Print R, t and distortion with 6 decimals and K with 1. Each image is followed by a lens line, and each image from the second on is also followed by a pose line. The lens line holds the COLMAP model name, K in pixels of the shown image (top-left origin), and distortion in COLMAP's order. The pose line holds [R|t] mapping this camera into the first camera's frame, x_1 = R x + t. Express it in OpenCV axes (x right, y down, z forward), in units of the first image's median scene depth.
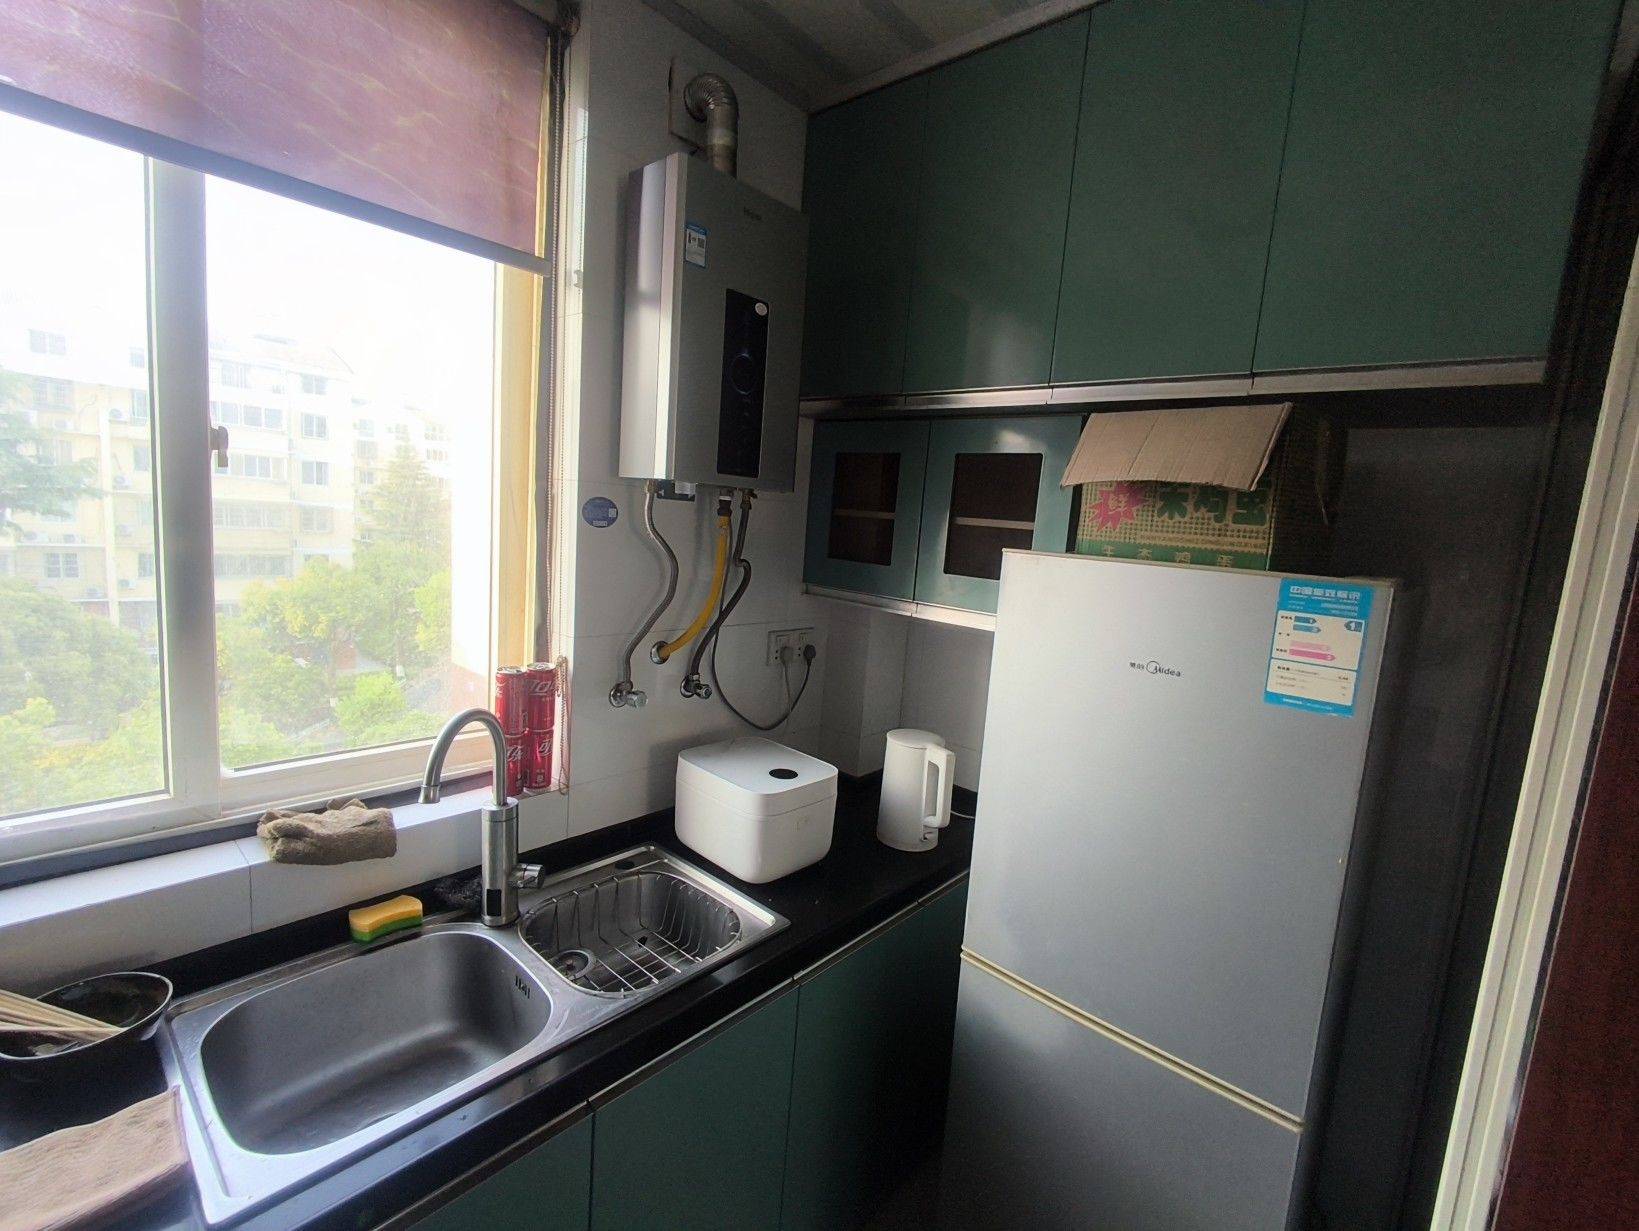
lens RADIAL K [[743.8, 0, 808.7], [0, 743.8, 608.3], [0, 0, 1]] dist [-0.001887, -0.000142]
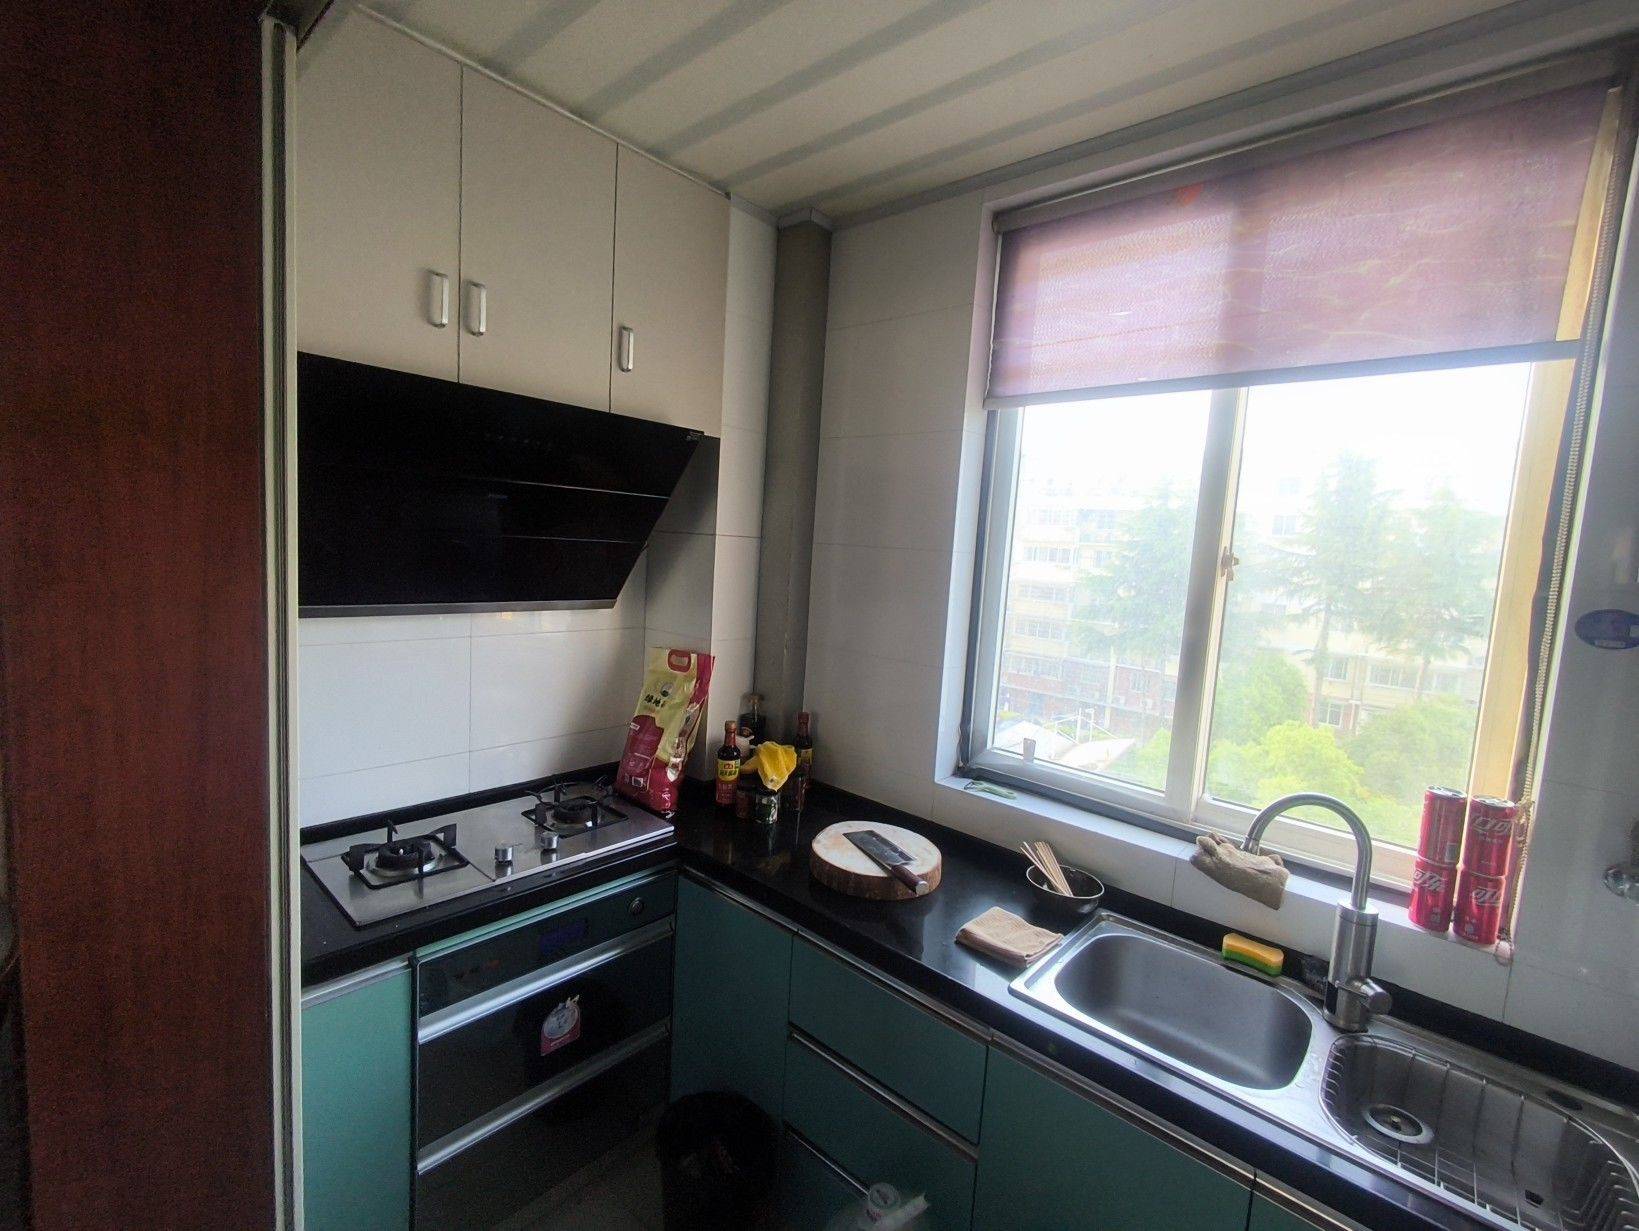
lens RADIAL K [[732.9, 0, 819.5], [0, 732.9, 615.5], [0, 0, 1]] dist [0.000513, 0.000475]
pose [[0.000108, 0.018303, -0.999832, 0.604218], [-0.189540, 0.981709, 0.017951, -0.001294], [0.981873, 0.189506, 0.003575, 0.227288]]
